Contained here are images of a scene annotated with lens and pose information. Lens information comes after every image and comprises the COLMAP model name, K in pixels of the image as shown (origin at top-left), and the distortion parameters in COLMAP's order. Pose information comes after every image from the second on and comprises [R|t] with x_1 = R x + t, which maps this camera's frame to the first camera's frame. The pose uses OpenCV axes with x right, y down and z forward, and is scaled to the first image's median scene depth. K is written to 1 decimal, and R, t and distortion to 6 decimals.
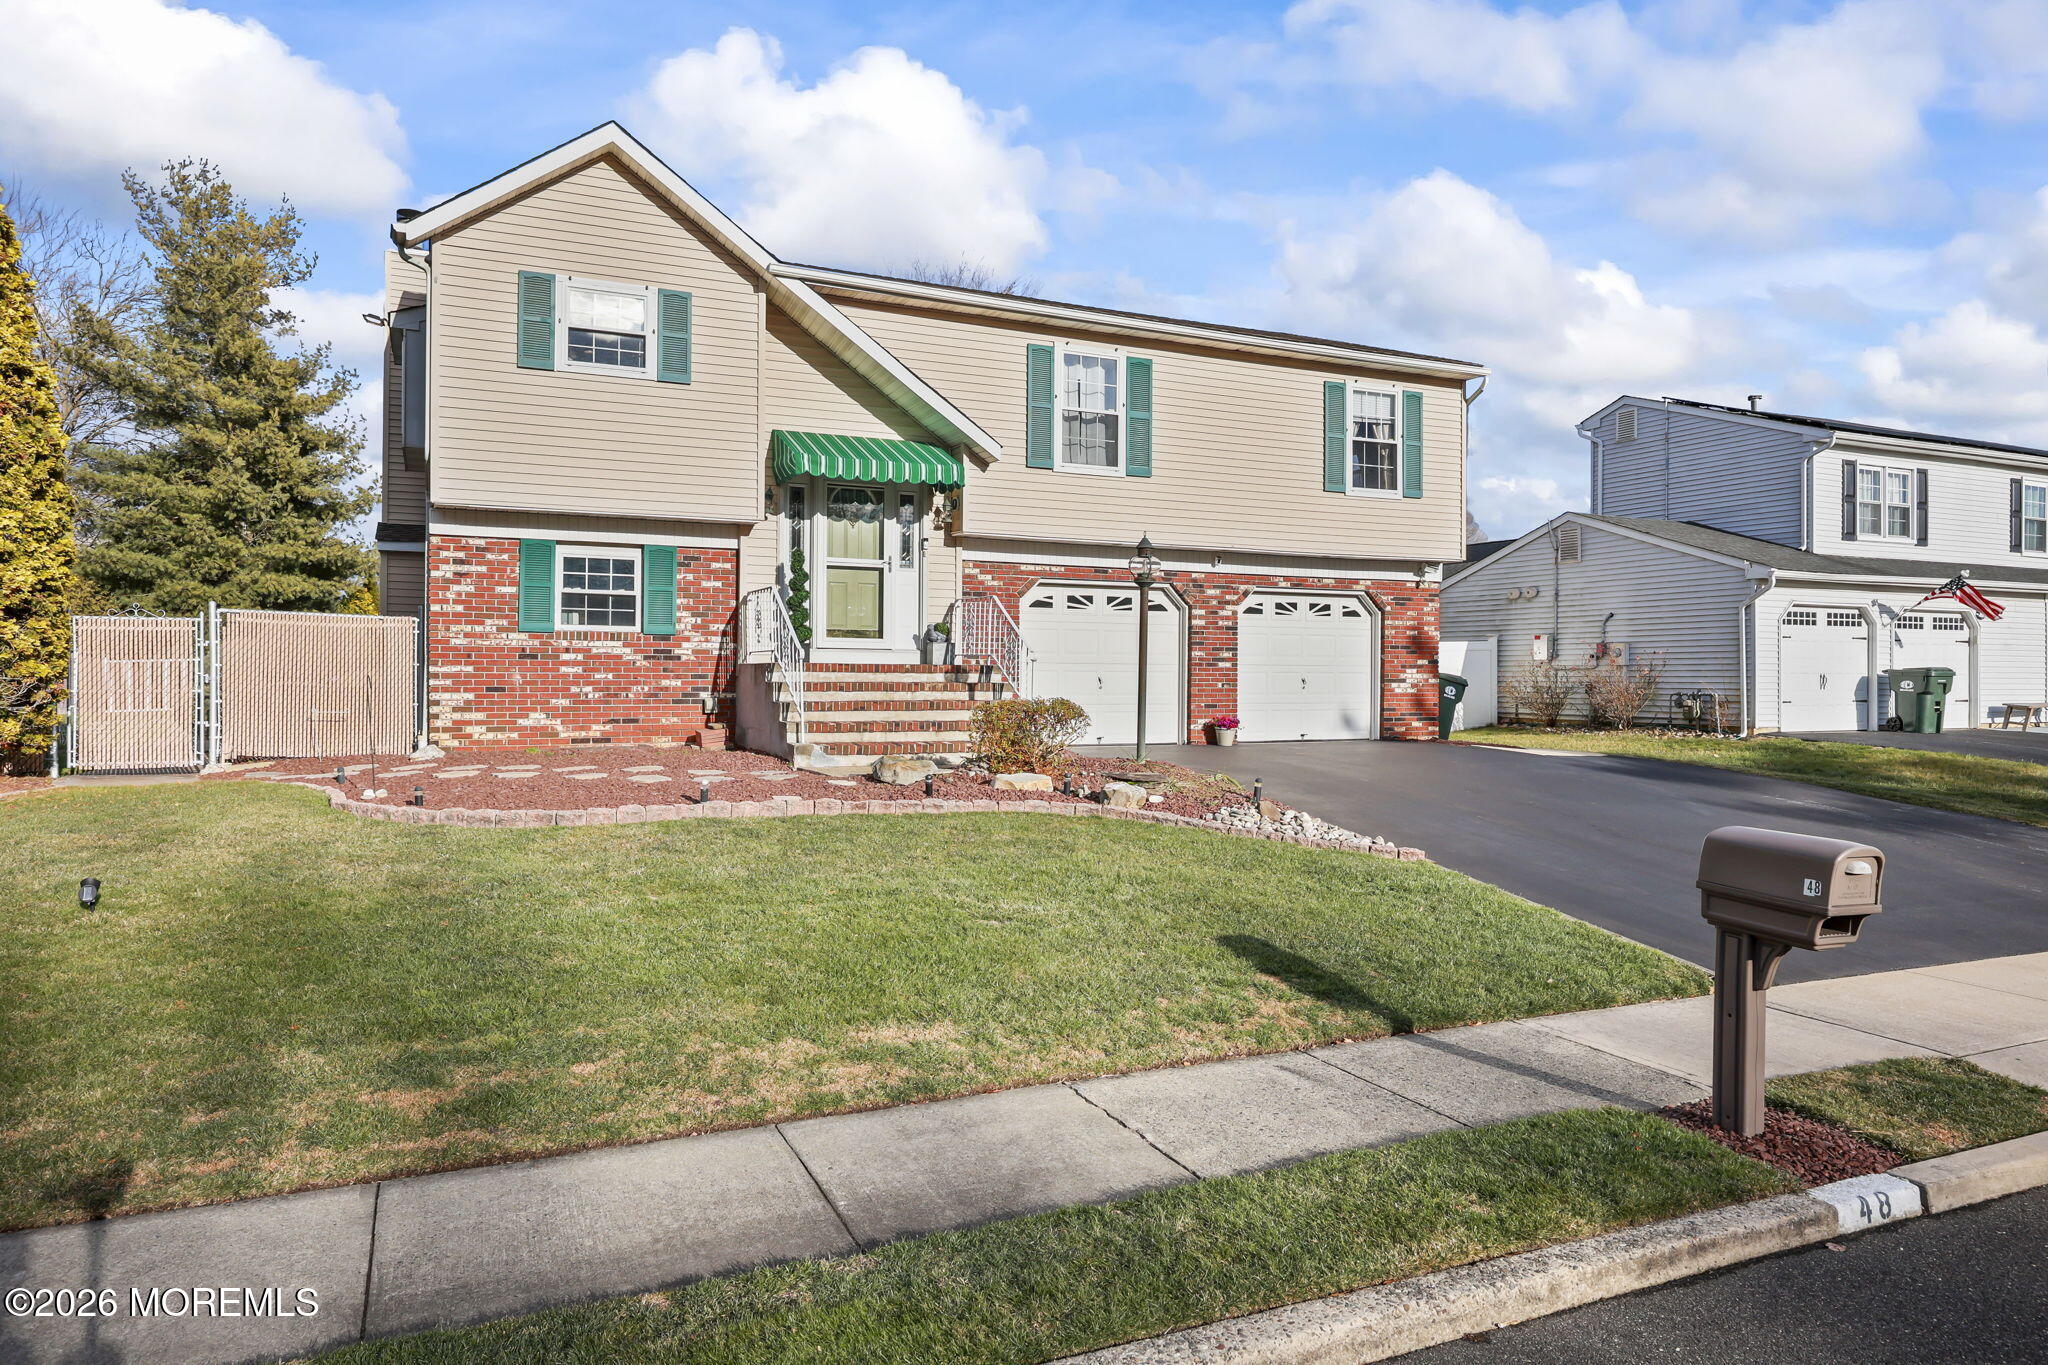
lens RADIAL K [[928.2, 0, 1024.0], [0, 928.2, 705.9], [0, 0, 1]] dist [0.002487, 0.000094]
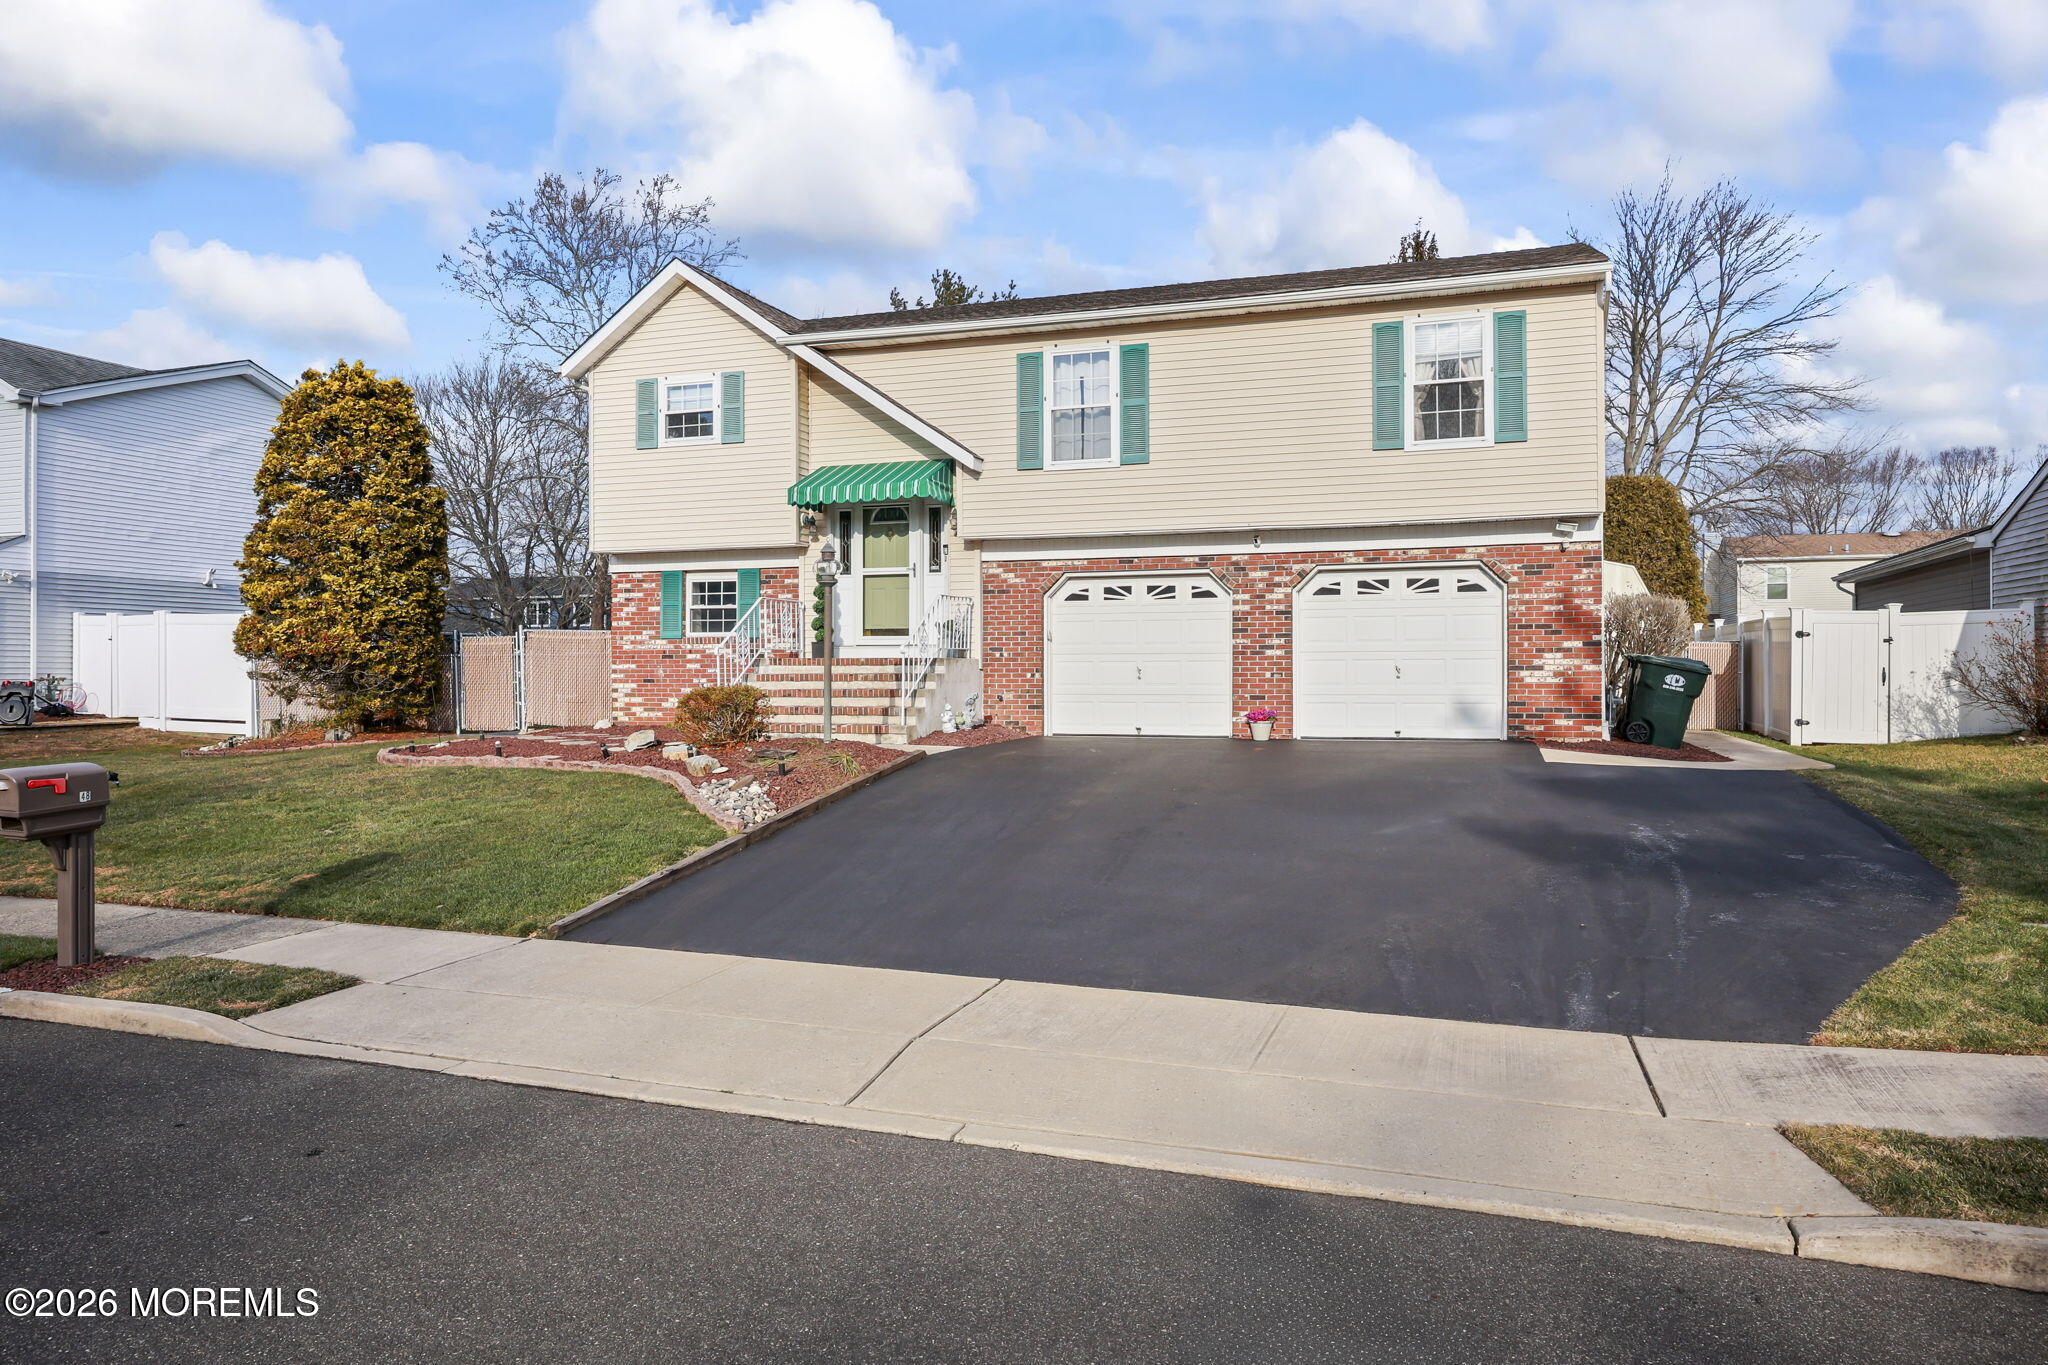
lens RADIAL K [[857.3, 0, 1024.0], [0, 857.3, 682.5], [0, 0, 1]] dist [-0.001831, -0.000121]
pose [[0.858607, -0.000716, -0.512635, 0.493041], [-0.006769, 0.999896, -0.012734, -0.002326], [0.512591, 0.014404, 0.858512, 0.162361]]
